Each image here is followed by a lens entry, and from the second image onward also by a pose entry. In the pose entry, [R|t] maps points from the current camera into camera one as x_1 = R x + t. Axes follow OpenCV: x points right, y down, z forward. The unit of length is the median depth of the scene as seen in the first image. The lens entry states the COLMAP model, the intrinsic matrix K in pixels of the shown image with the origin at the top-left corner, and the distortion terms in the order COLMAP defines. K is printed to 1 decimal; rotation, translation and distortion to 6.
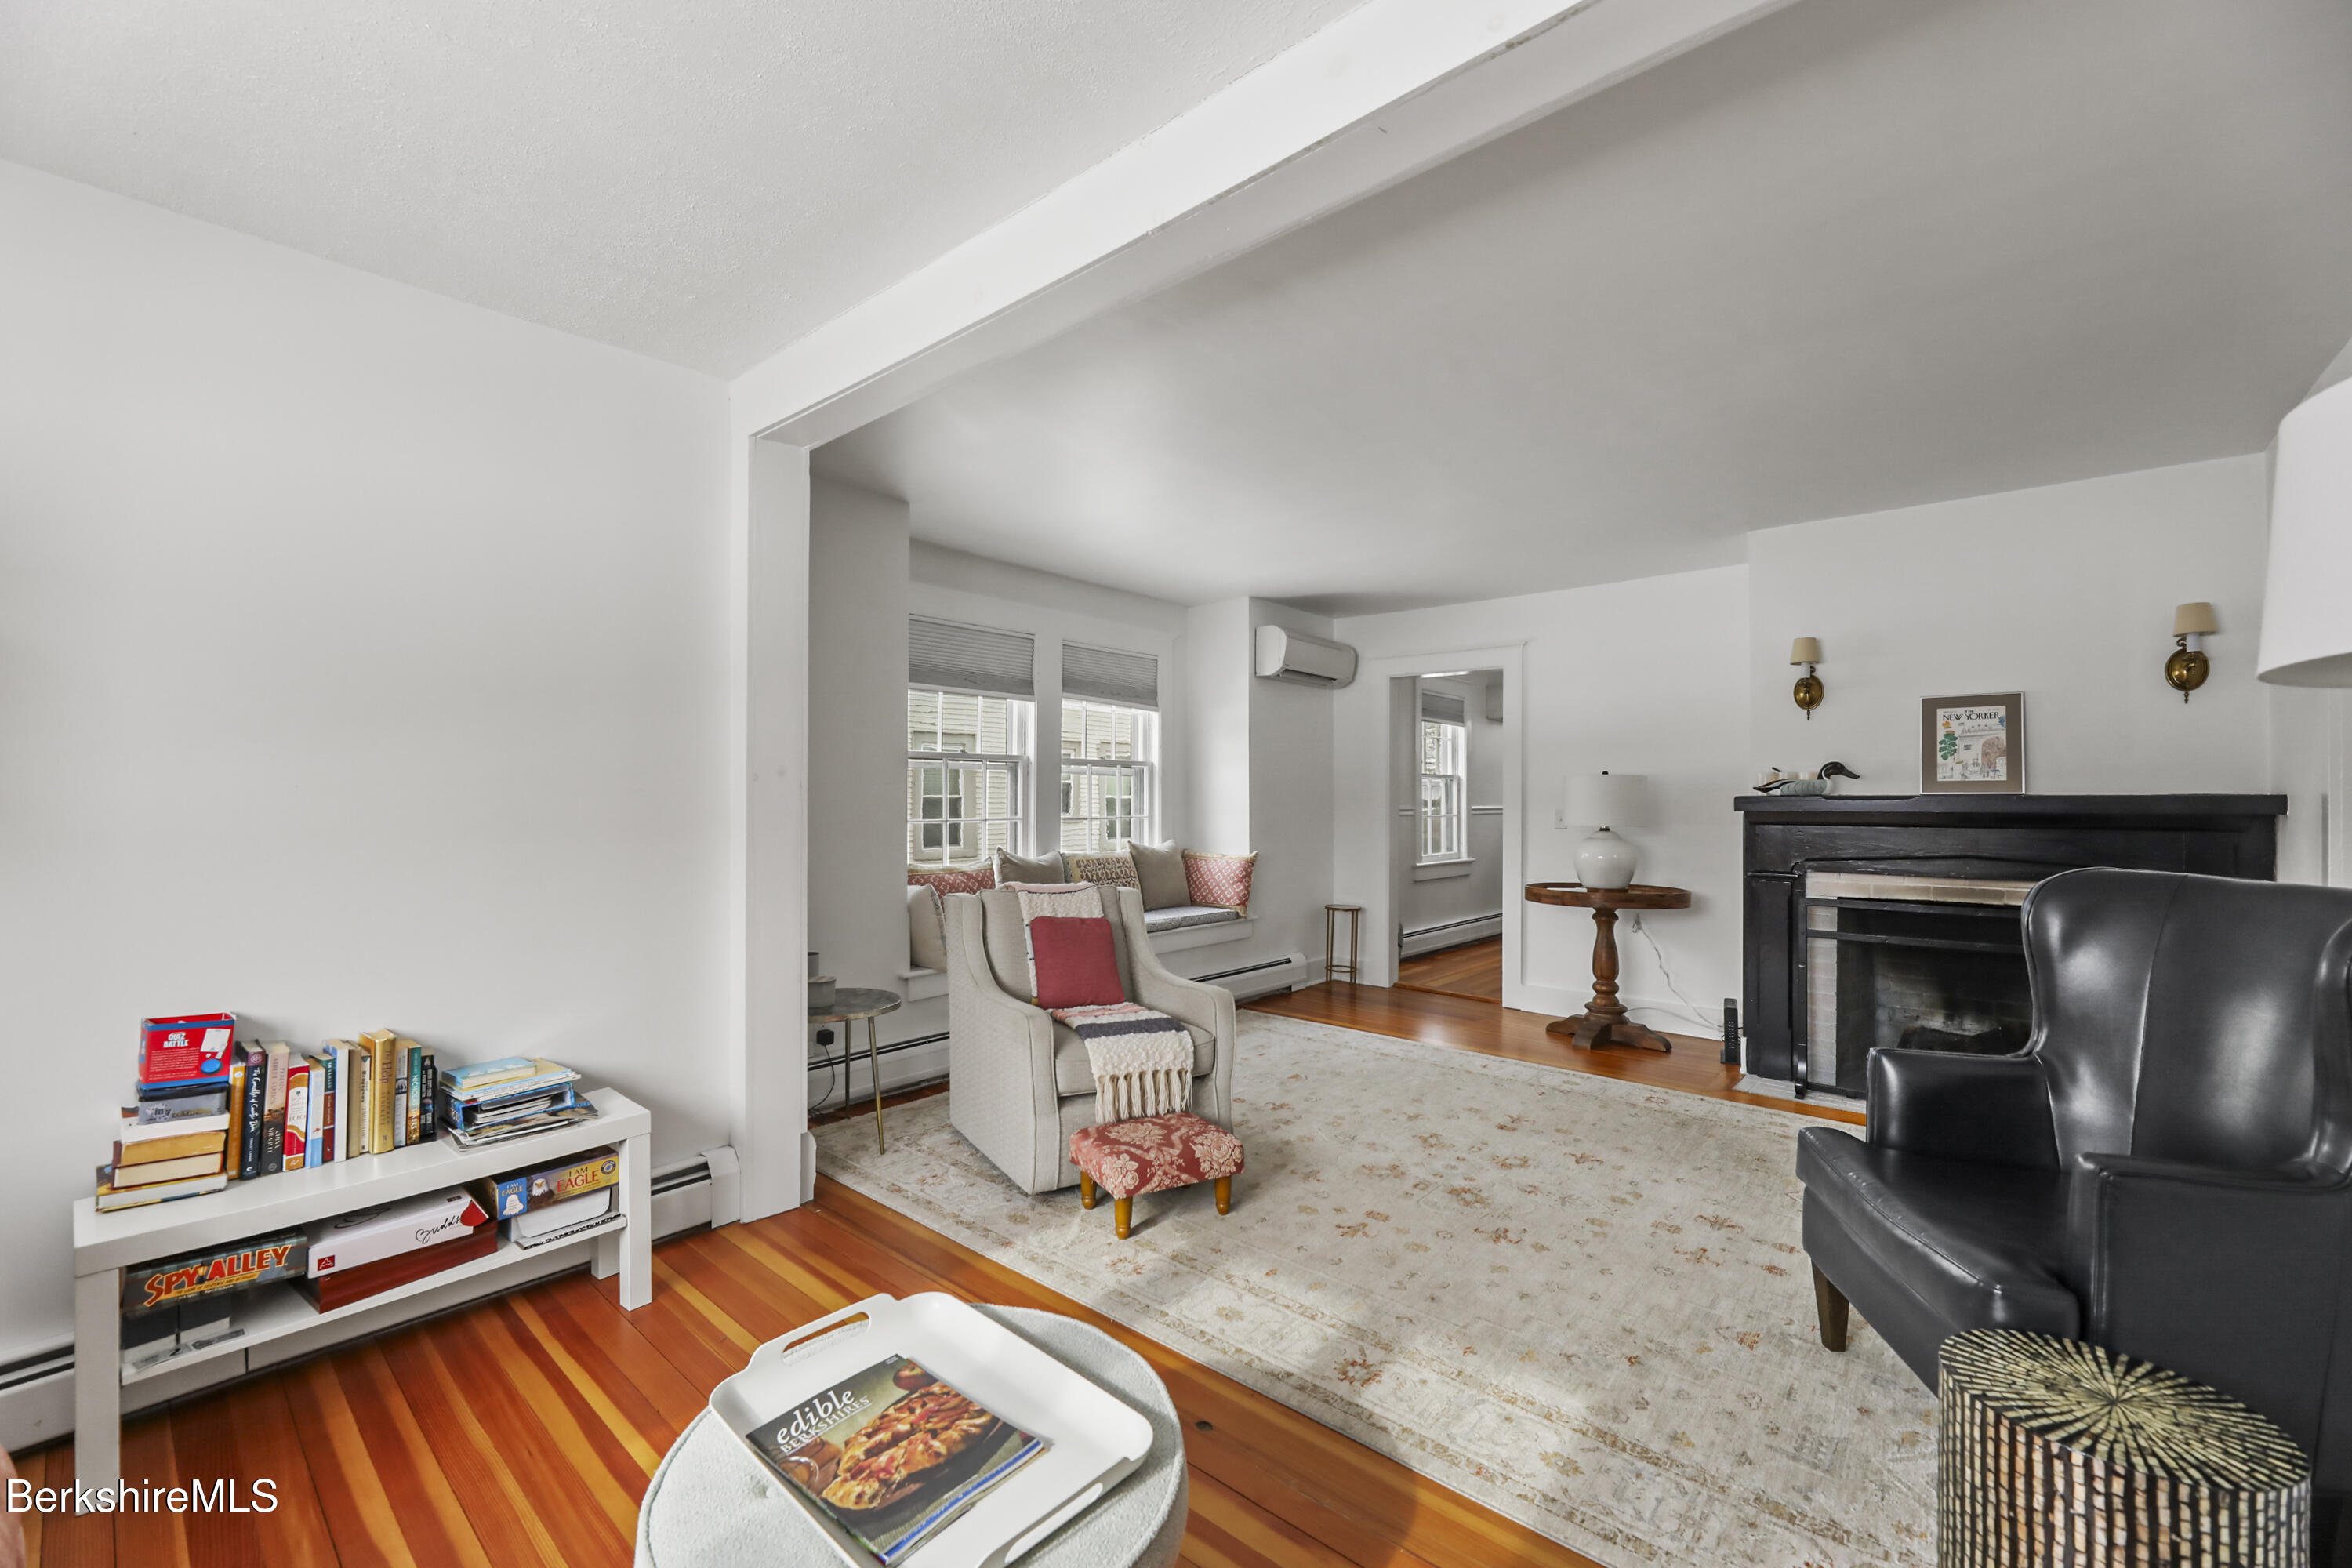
lens RADIAL K [[952.2, 0, 1156.4], [0, 952.2, 791.2], [0, 0, 1]] dist [-0.002624, -0.000282]
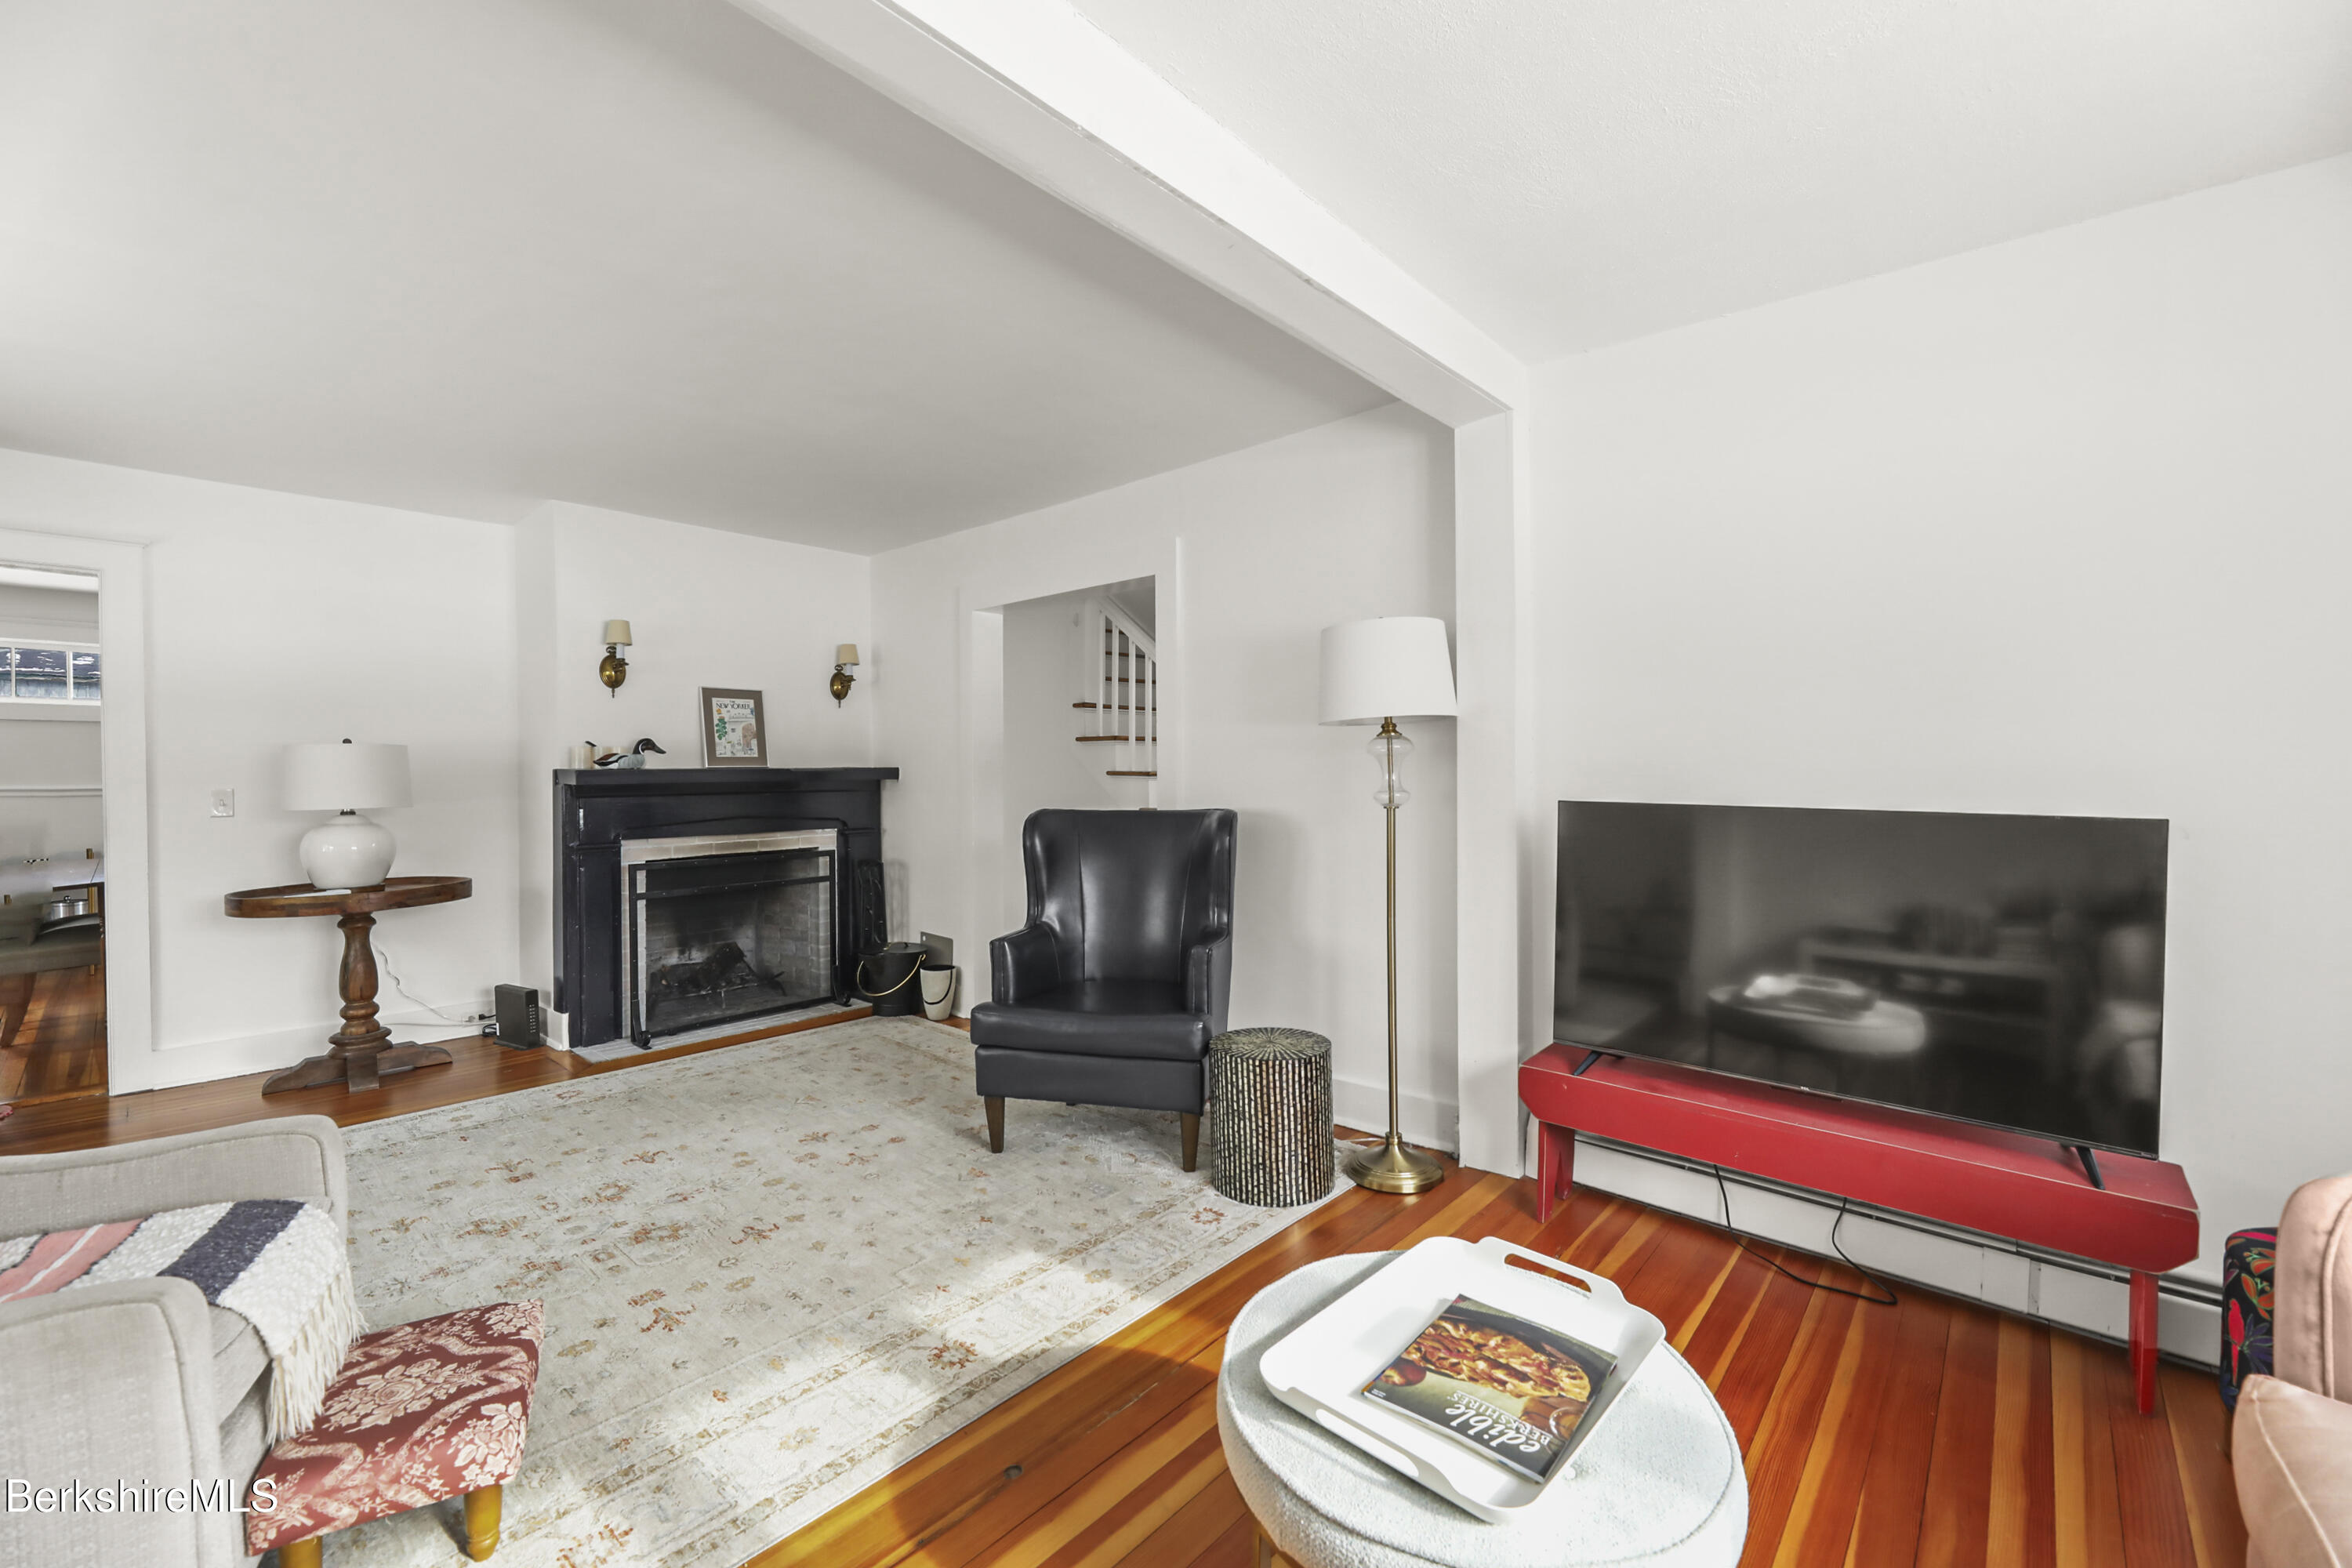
lens RADIAL K [[952.2, 0, 1162.6], [0, 952.2, 782.0], [0, 0, 1]] dist [-0.002624, -0.000282]
pose [[0.019849, -0.016951, 0.999659, -0.491989], [0.000206, 0.999856, 0.016950, 0.001685], [-0.999803, -0.000131, 0.019849, 0.497831]]
